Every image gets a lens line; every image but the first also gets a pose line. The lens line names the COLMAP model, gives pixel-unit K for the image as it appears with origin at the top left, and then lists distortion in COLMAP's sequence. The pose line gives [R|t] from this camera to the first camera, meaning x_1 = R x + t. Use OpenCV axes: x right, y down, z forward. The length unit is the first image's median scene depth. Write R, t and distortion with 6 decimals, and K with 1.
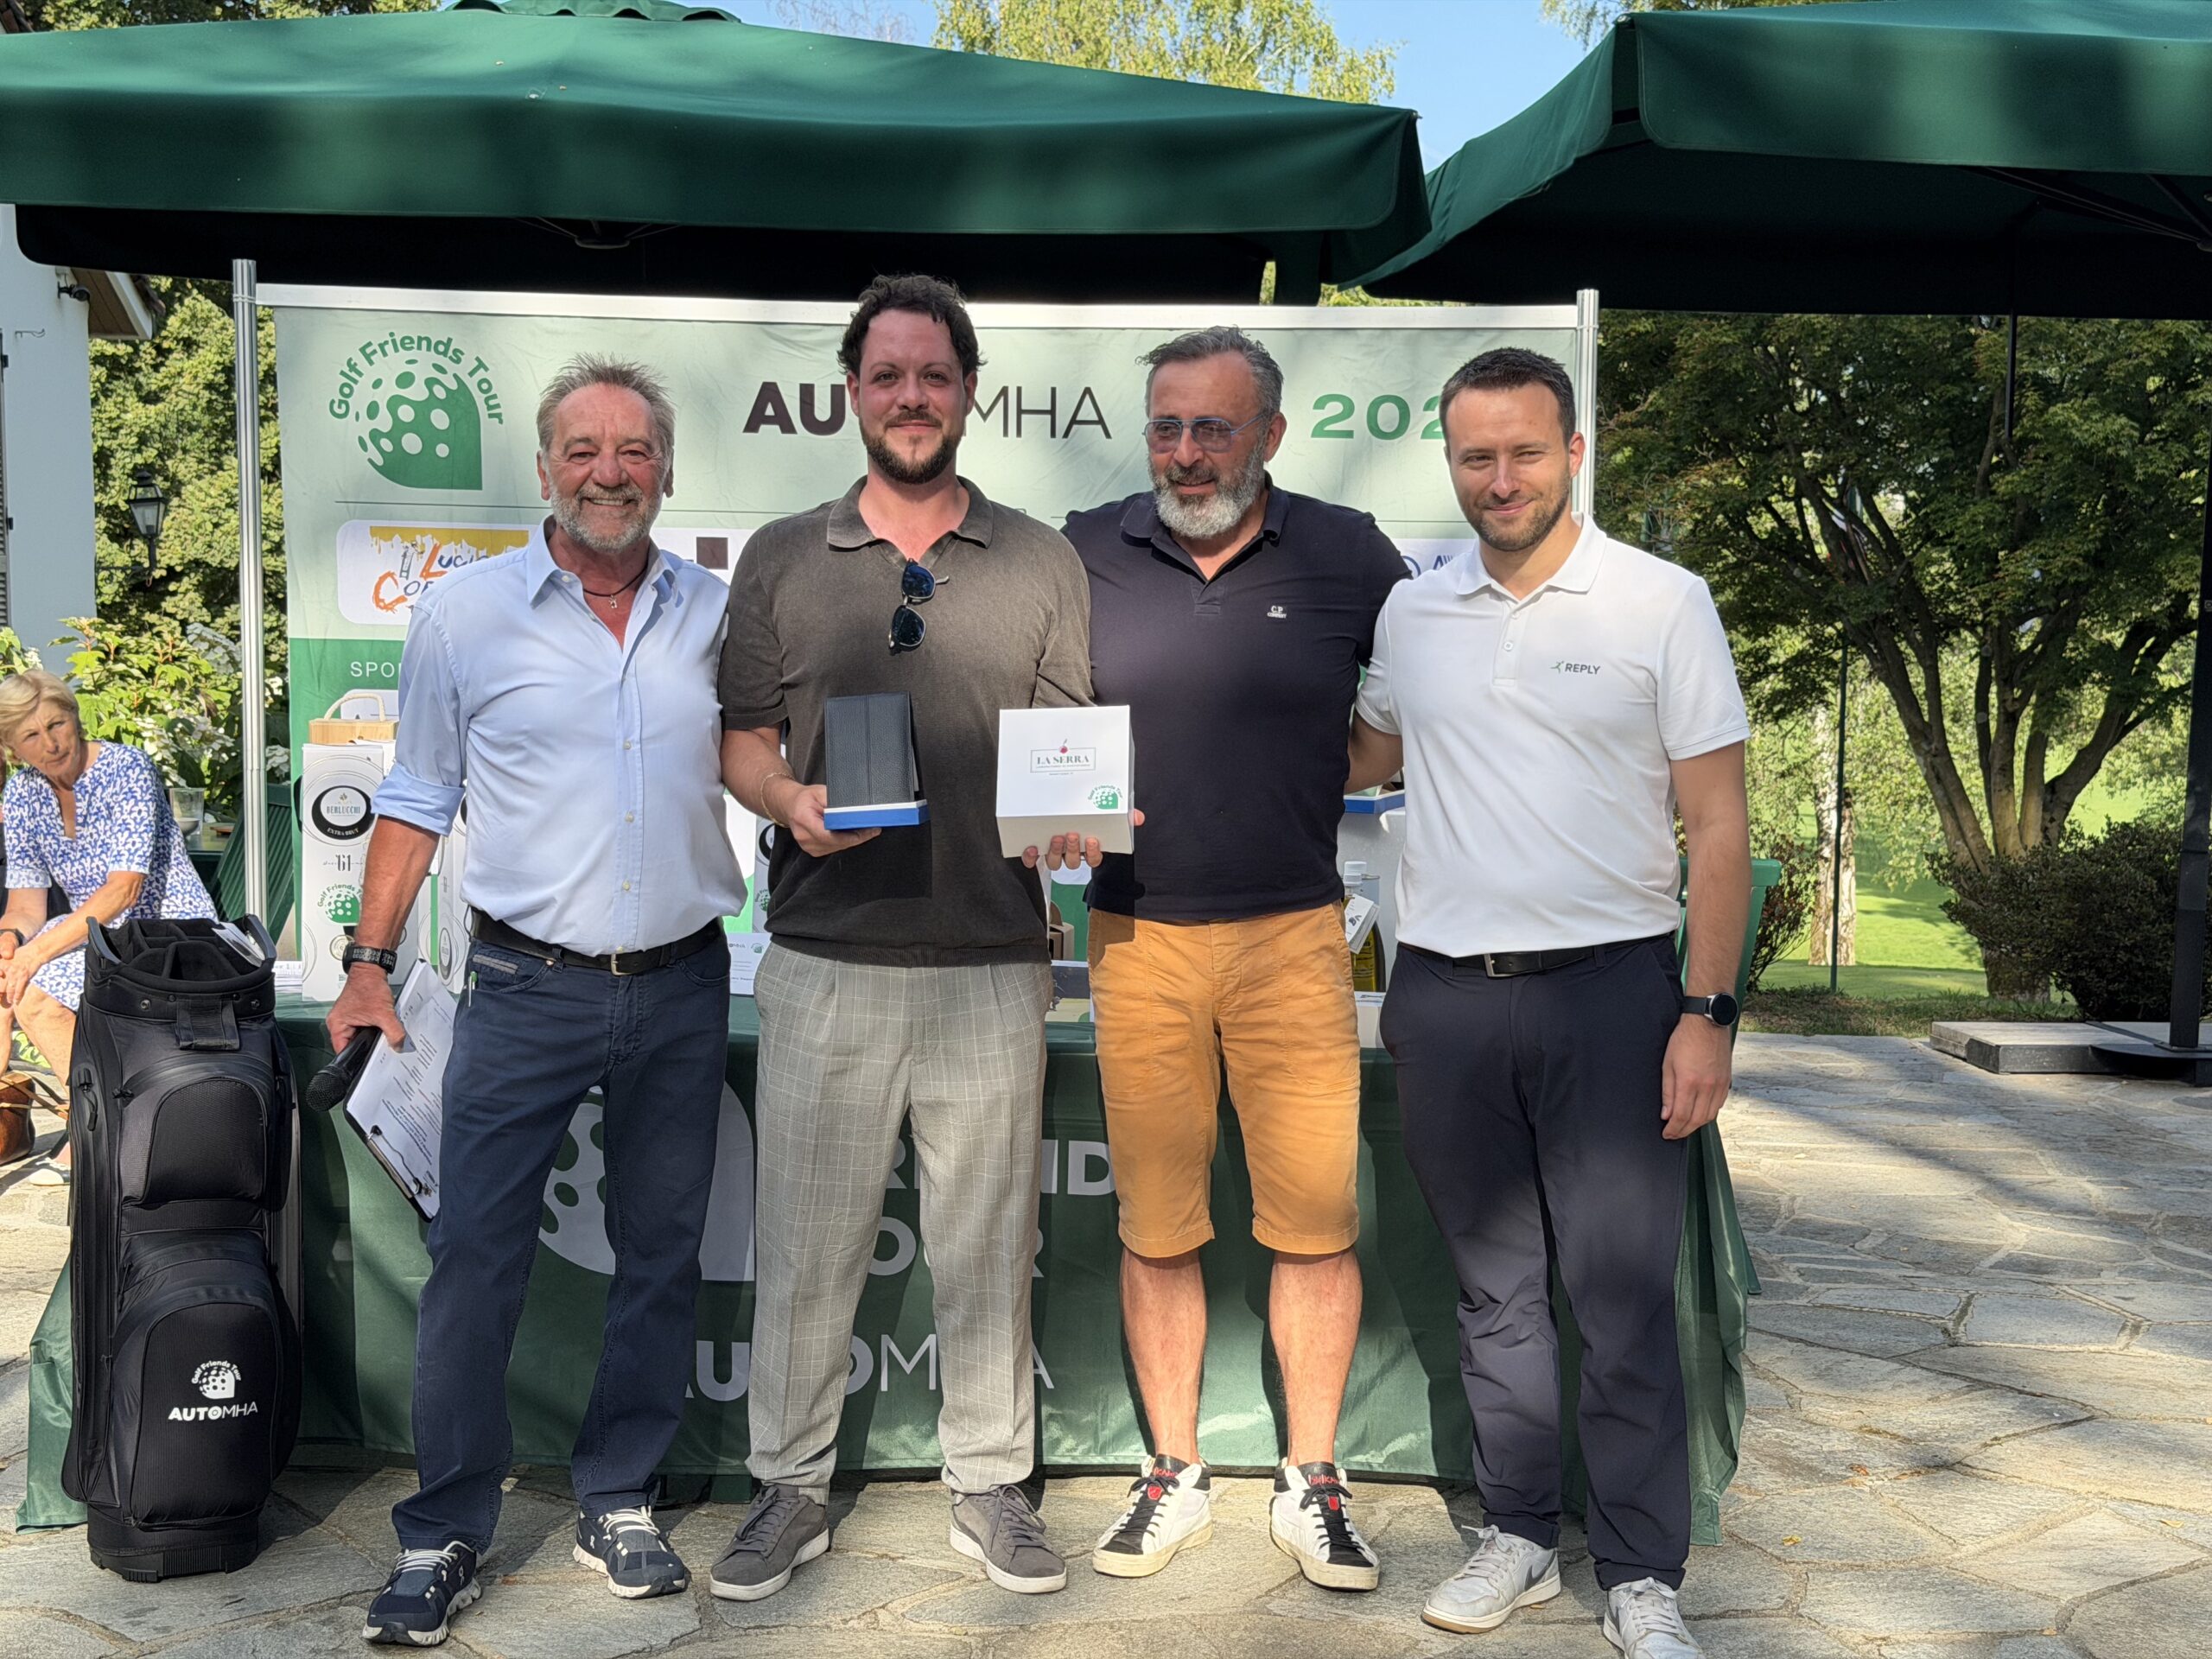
lens RADIAL K [[3090.3, 0, 1113.9], [0, 3090.3, 808.6], [0, 0, 1]] dist [0.109395, 0.000000]
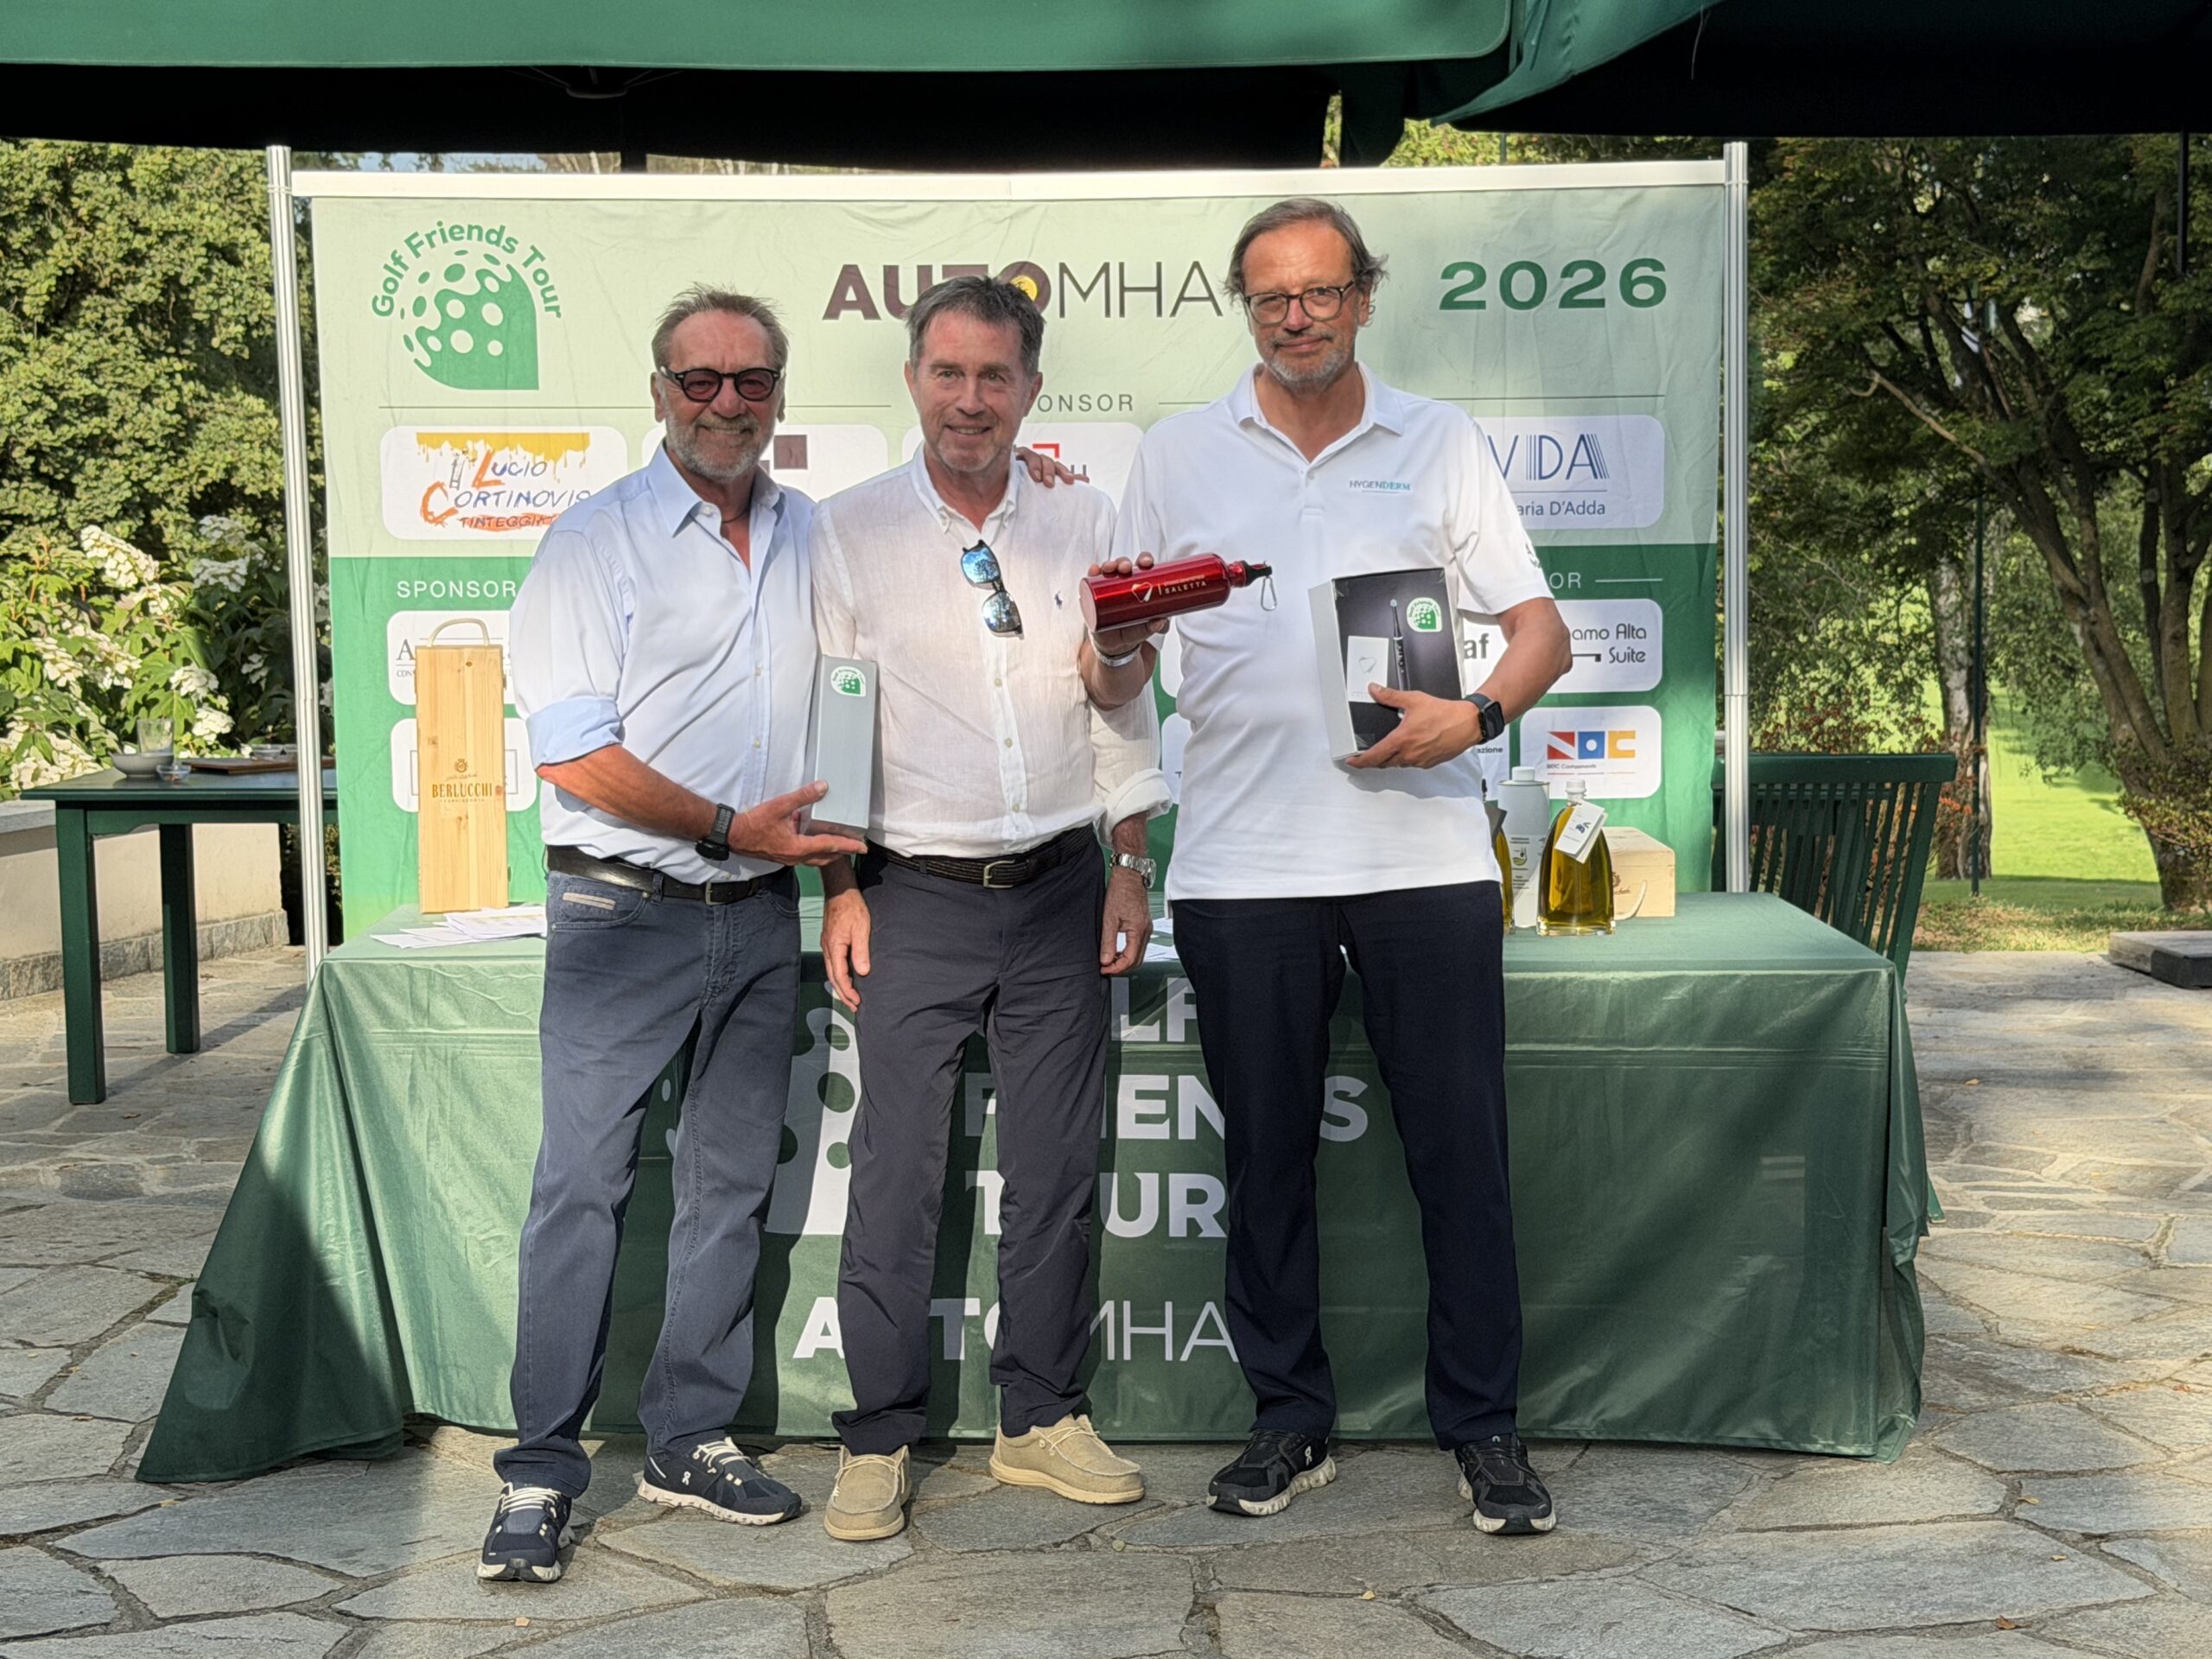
lens RADIAL K [[3879.3, 0, 1074.5], [0, 3879.3, 827.6], [0, 0, 1]] dist [0.121705, 0.000000]
pose [[0.999629, -0.026595, 0.005885, -0.051988], [0.026404, 0.999186, 0.030505, -0.003603], [-0.006691, -0.030338, 0.999517, -0.149283]]
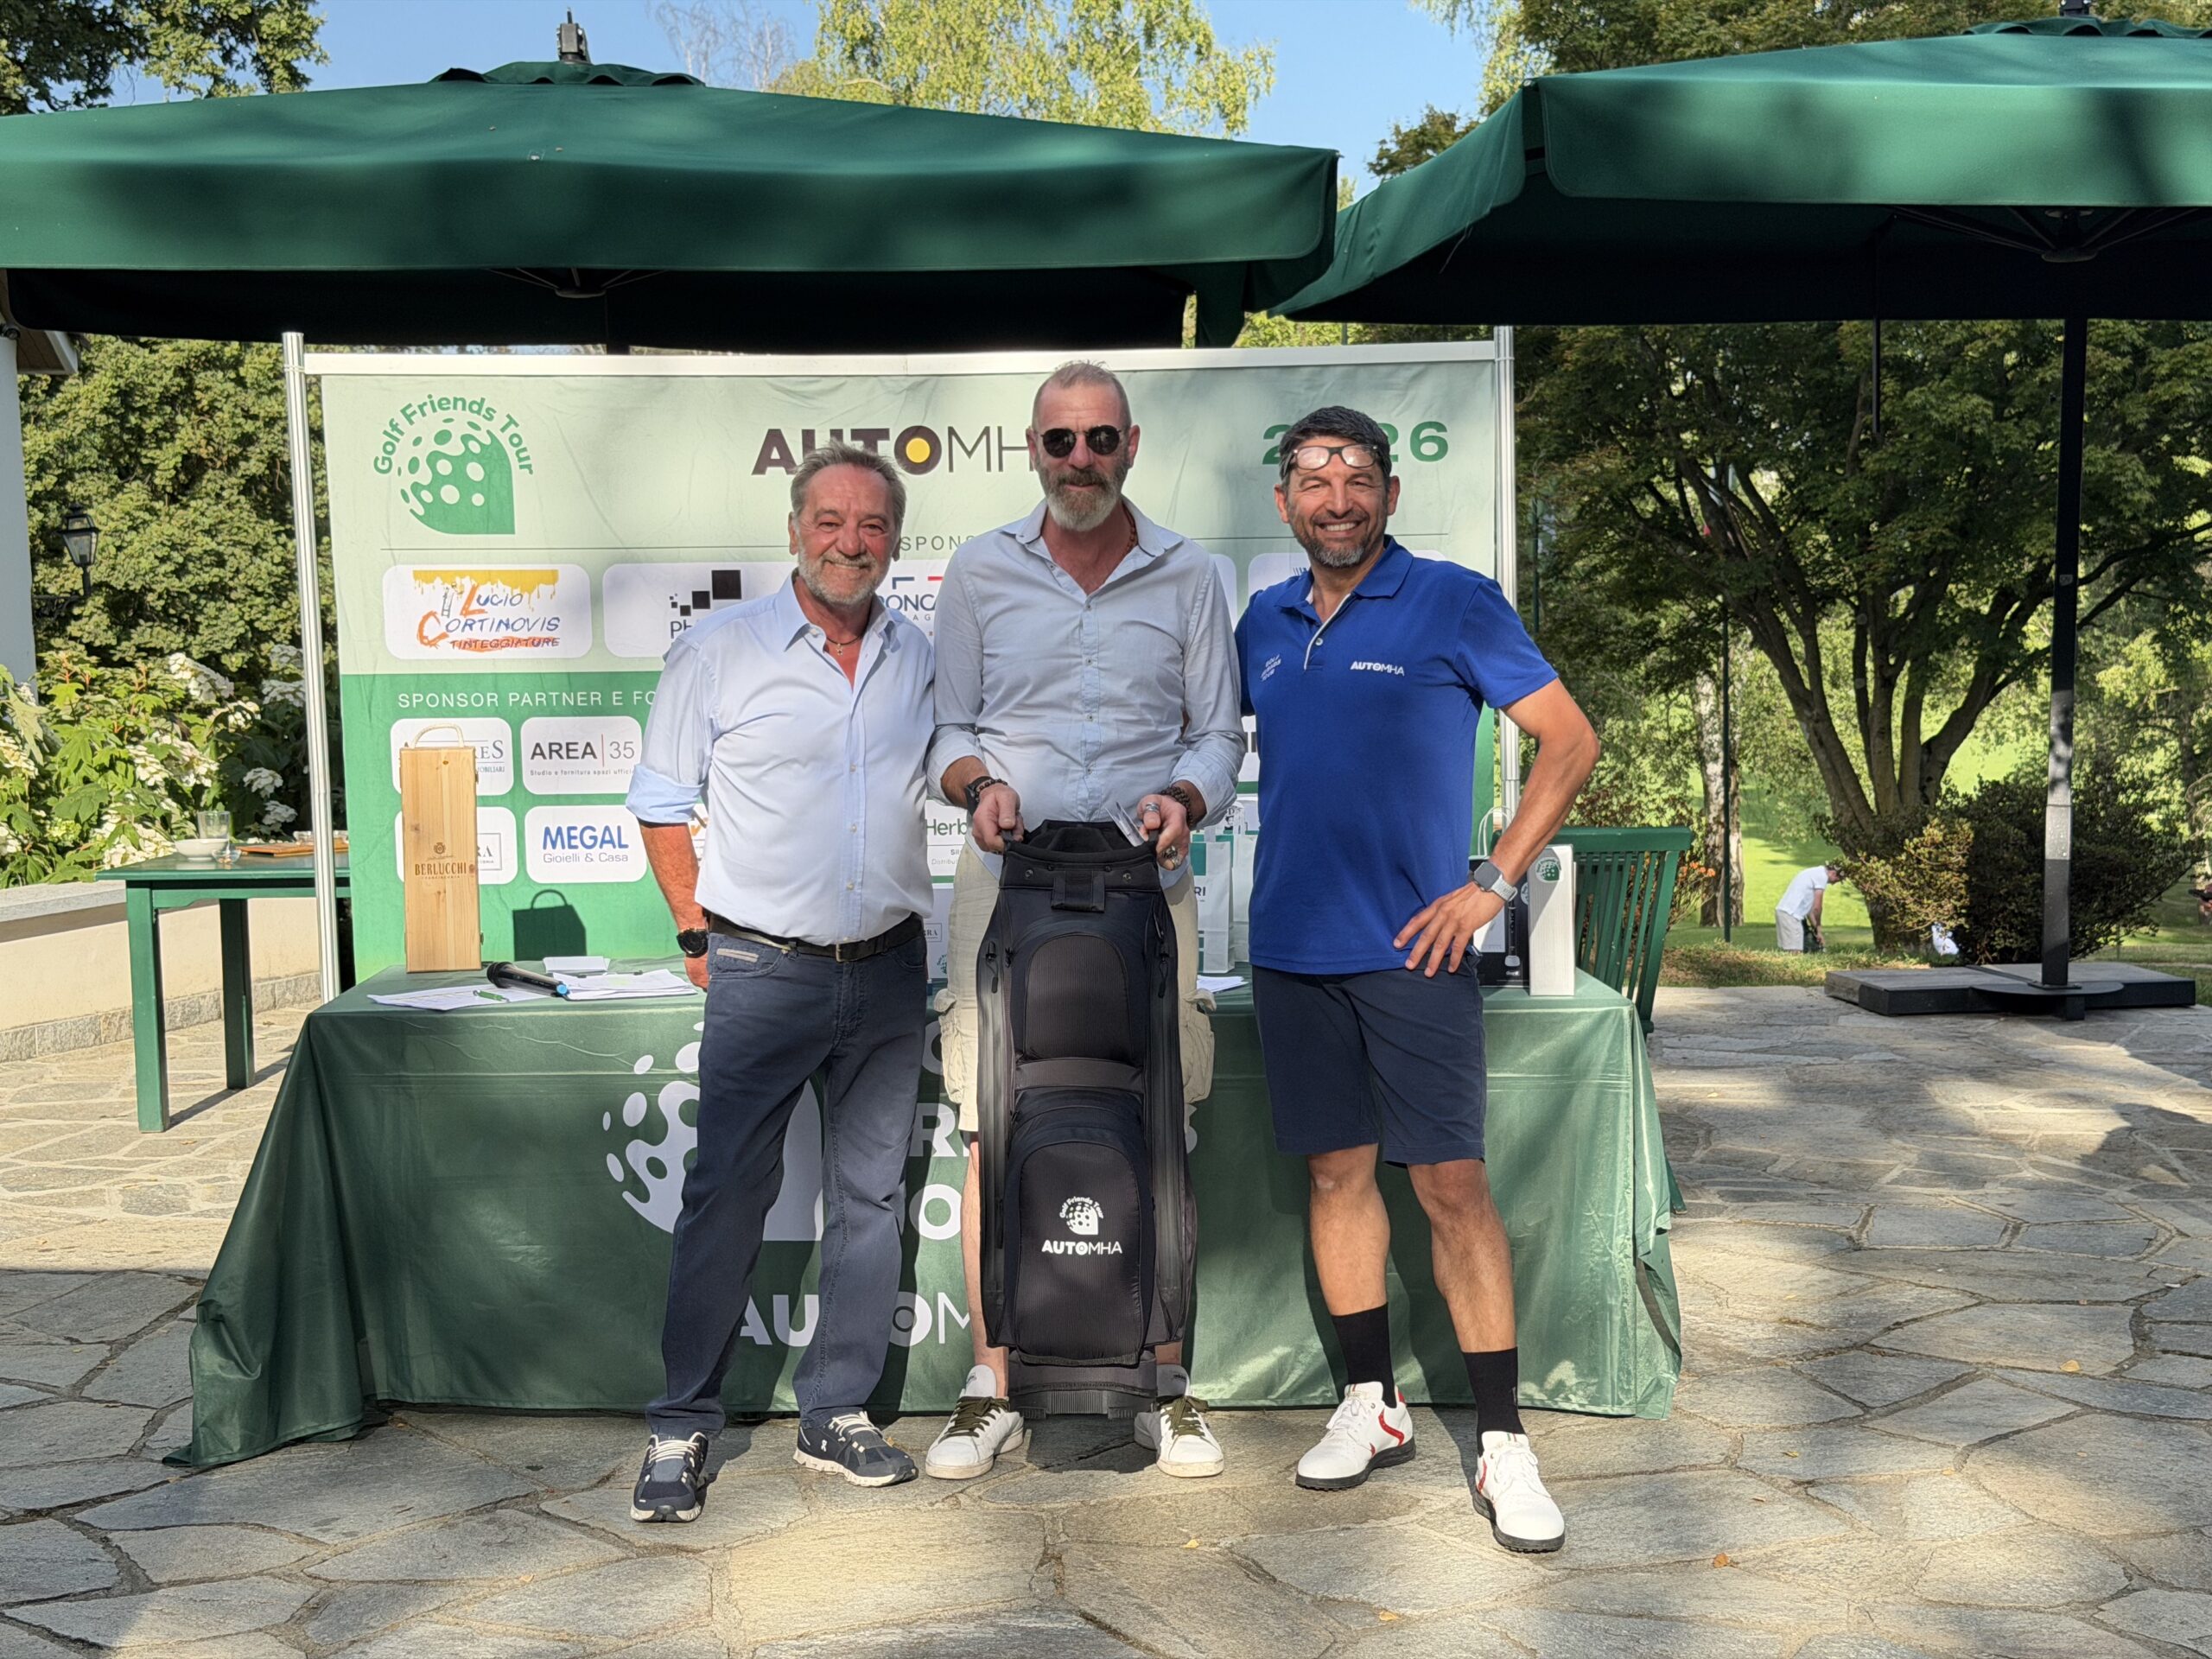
lens RADIAL K [[3090.3, 0, 1106.4], [0, 3090.3, 841.2], [0, 0, 1]] dist [0.109395, 0.000000]
pose [[0.998811, -0.035337, 0.033590, -0.032471], [0.034845, 0.999278, 0.015117, -0.002562], [-0.034100, -0.013929, 0.999321, -0.106204]]
